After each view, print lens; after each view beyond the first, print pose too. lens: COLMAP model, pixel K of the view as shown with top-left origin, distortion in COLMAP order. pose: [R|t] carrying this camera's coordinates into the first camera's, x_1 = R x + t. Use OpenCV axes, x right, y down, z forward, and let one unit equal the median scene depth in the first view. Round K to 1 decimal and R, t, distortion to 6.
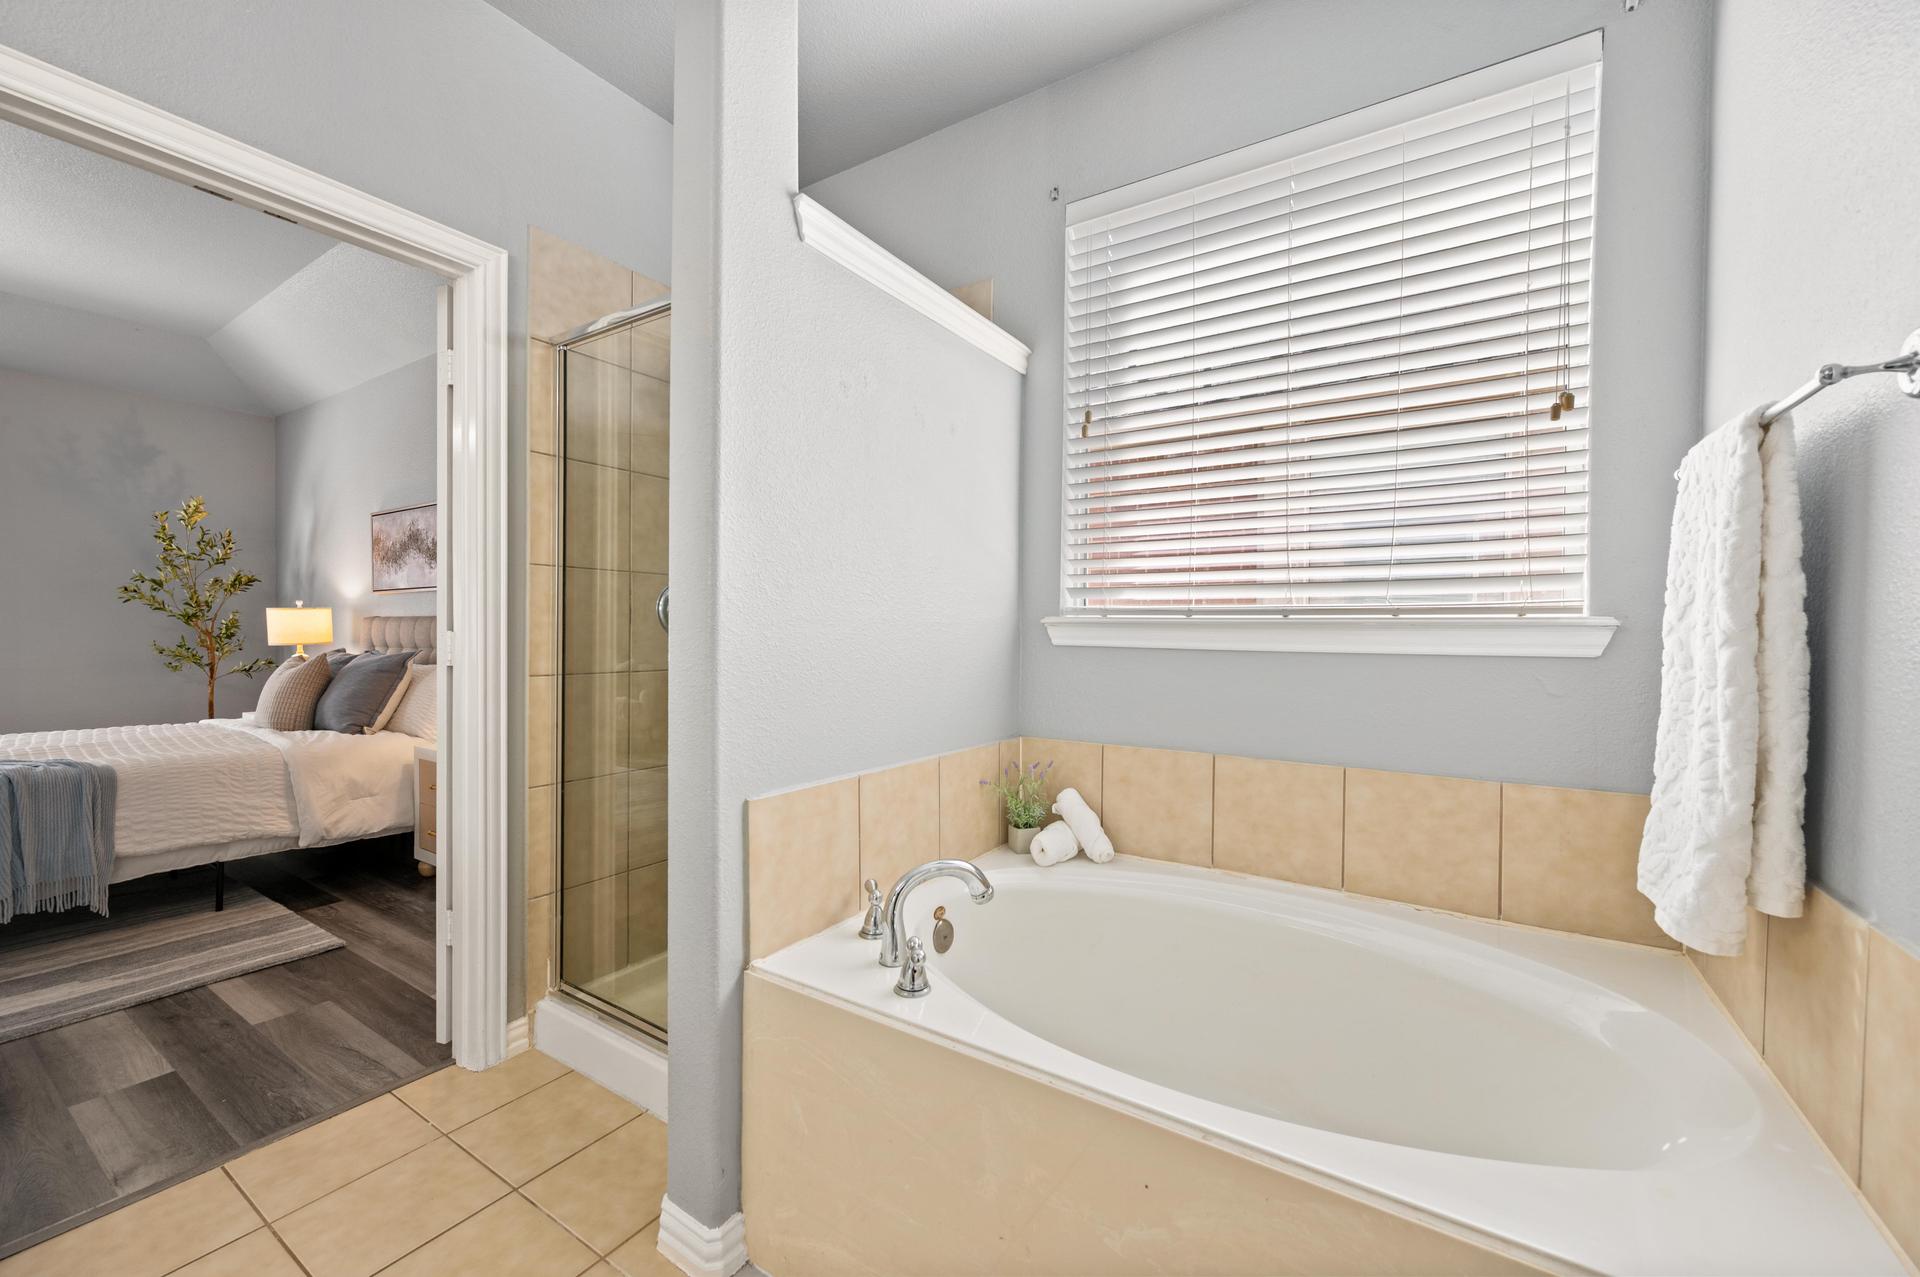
lens RADIAL K [[754.6, 0, 952.7], [0, 754.6, 631.5], [0, 0, 1]] dist [0.000027, -0.000118]
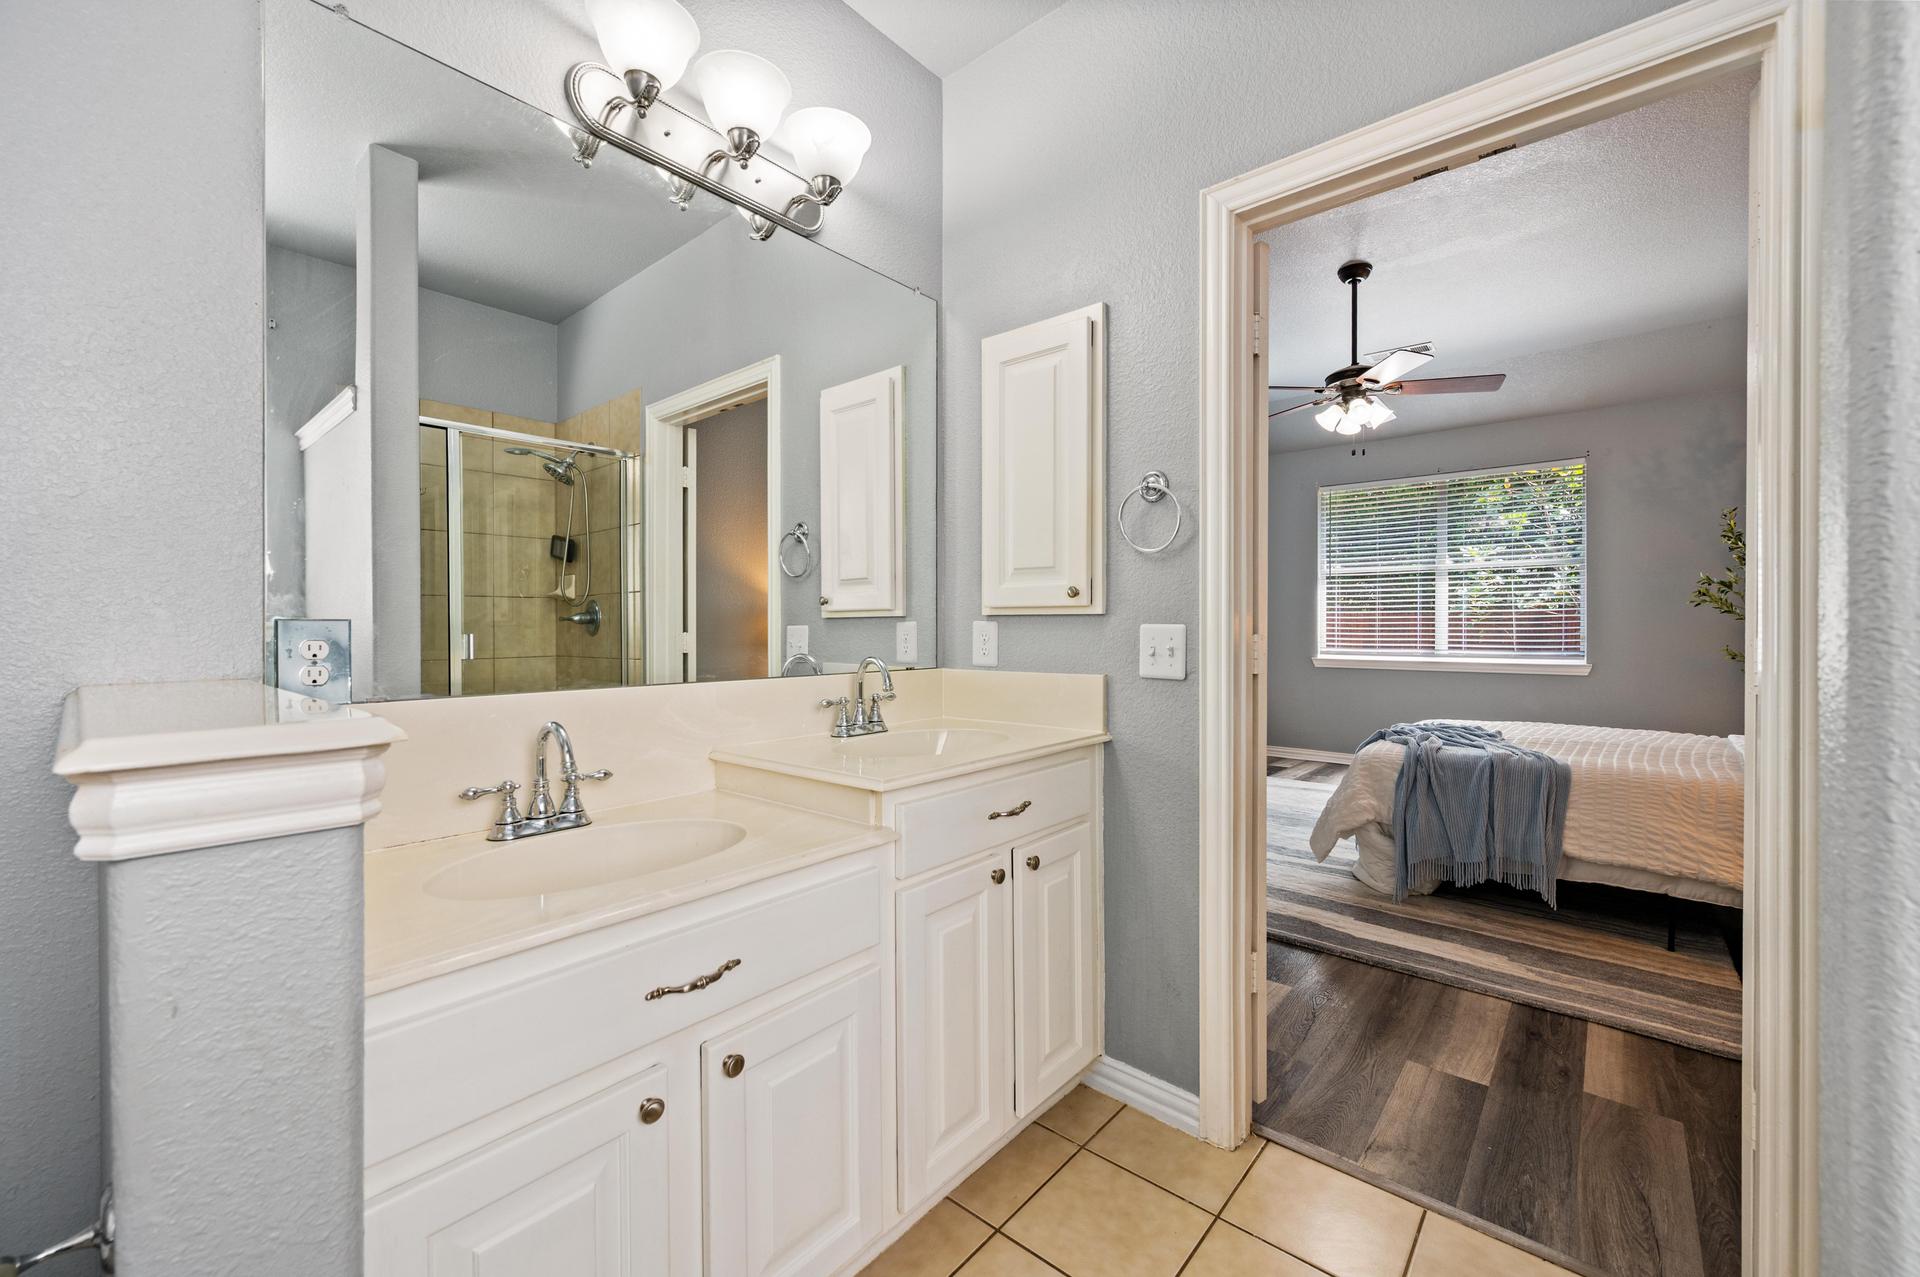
lens RADIAL K [[754.6, 0, 969.9], [0, 754.6, 635.0], [0, 0, 1]] dist [-0.000527, -0.000131]
pose [[-0.127920, 0.002175, -0.991782, 0.016805], [-0.002218, 0.999994, 0.002479, -0.002369], [0.991782, 0.002517, -0.127915, 0.349211]]
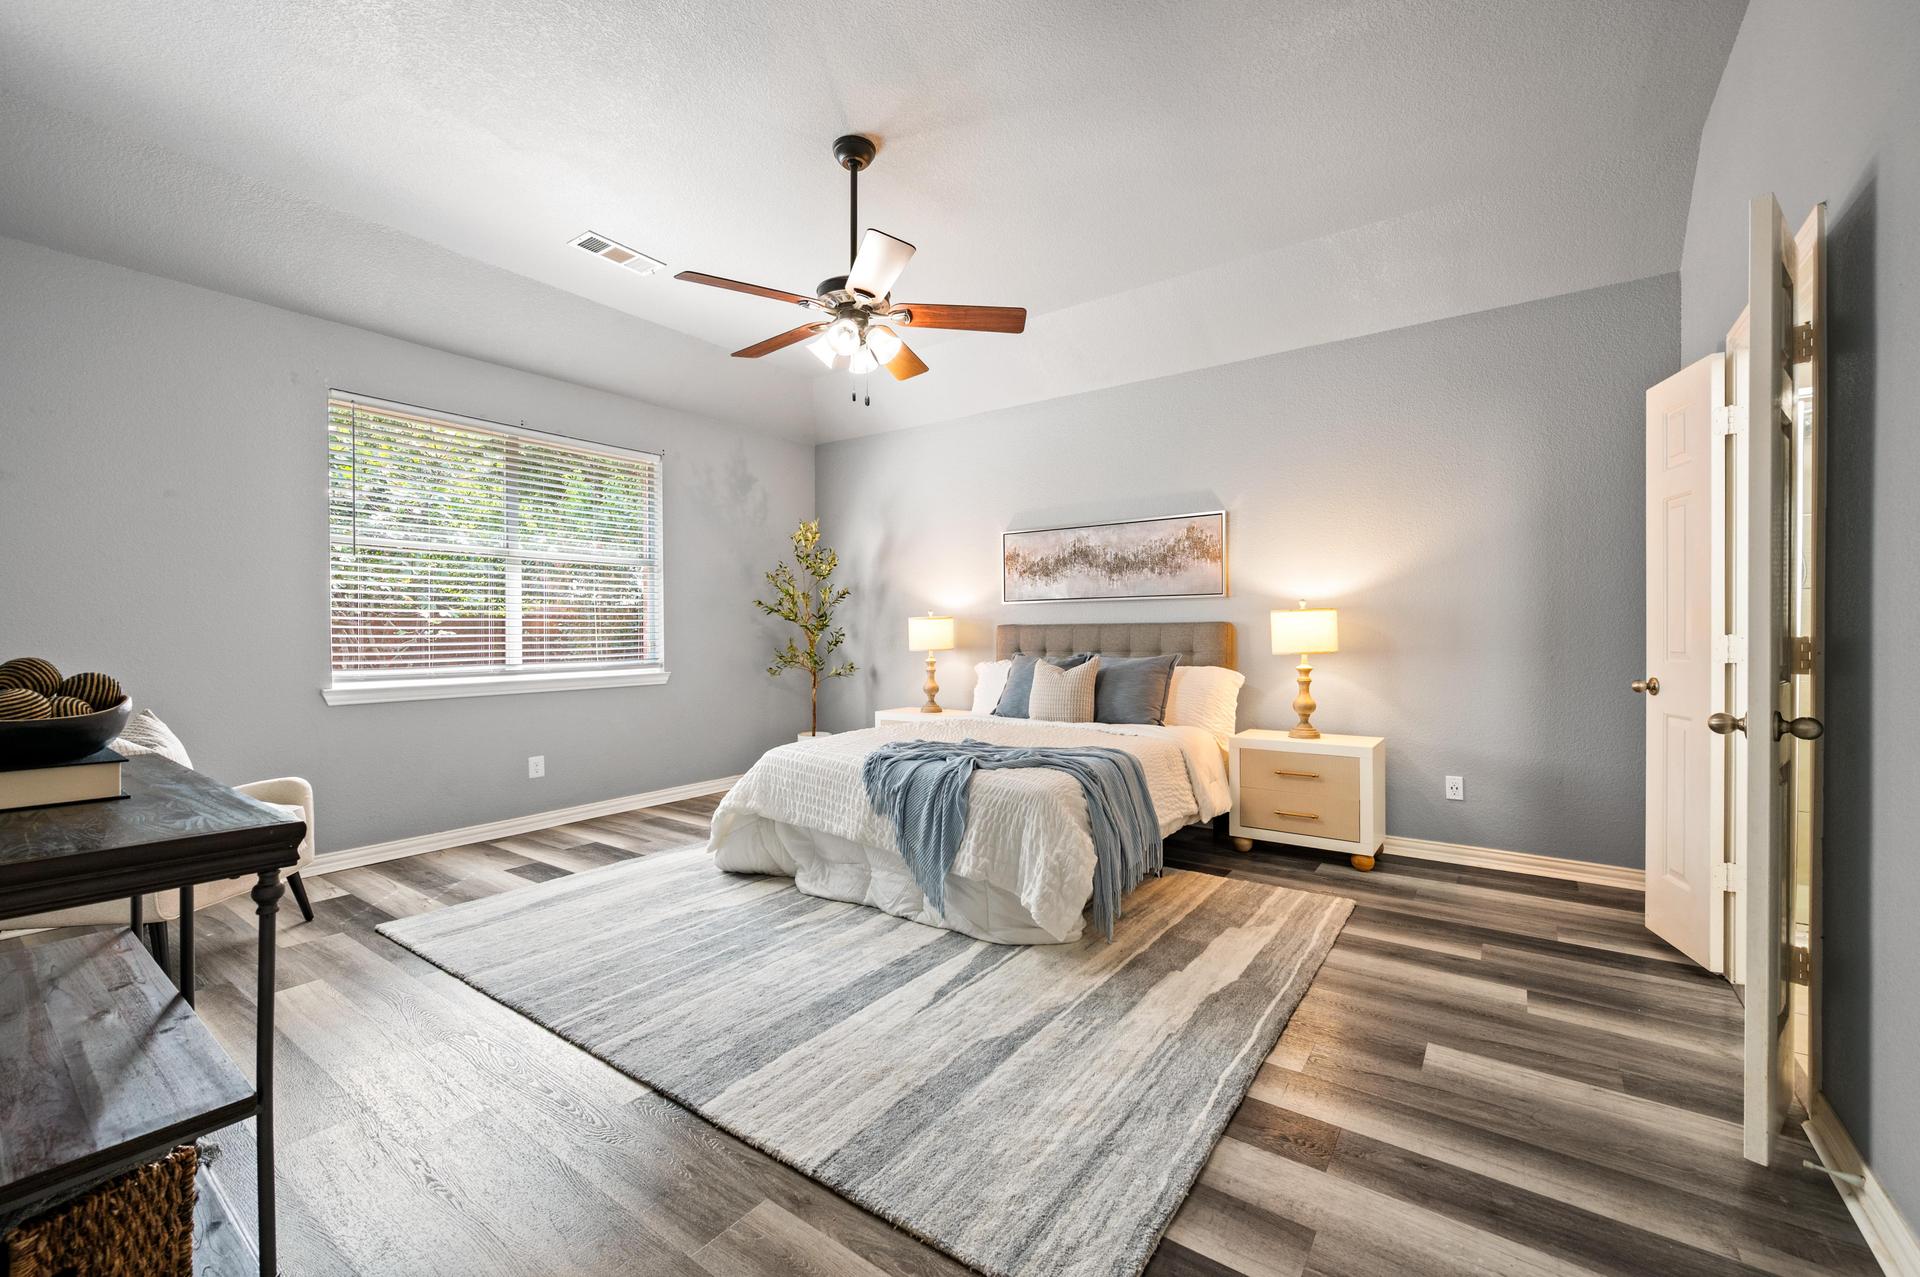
lens RADIAL K [[768.5, 0, 960.0], [0, 768.5, 638.5], [0, 0, 1]] dist [0.008811, 0.000033]
pose [[0.998937, -0.009519, -0.045100, -1.458693], [0.009900, 0.999917, 0.008233, -0.018224], [0.045018, -0.008671, 0.998949, -0.248512]]
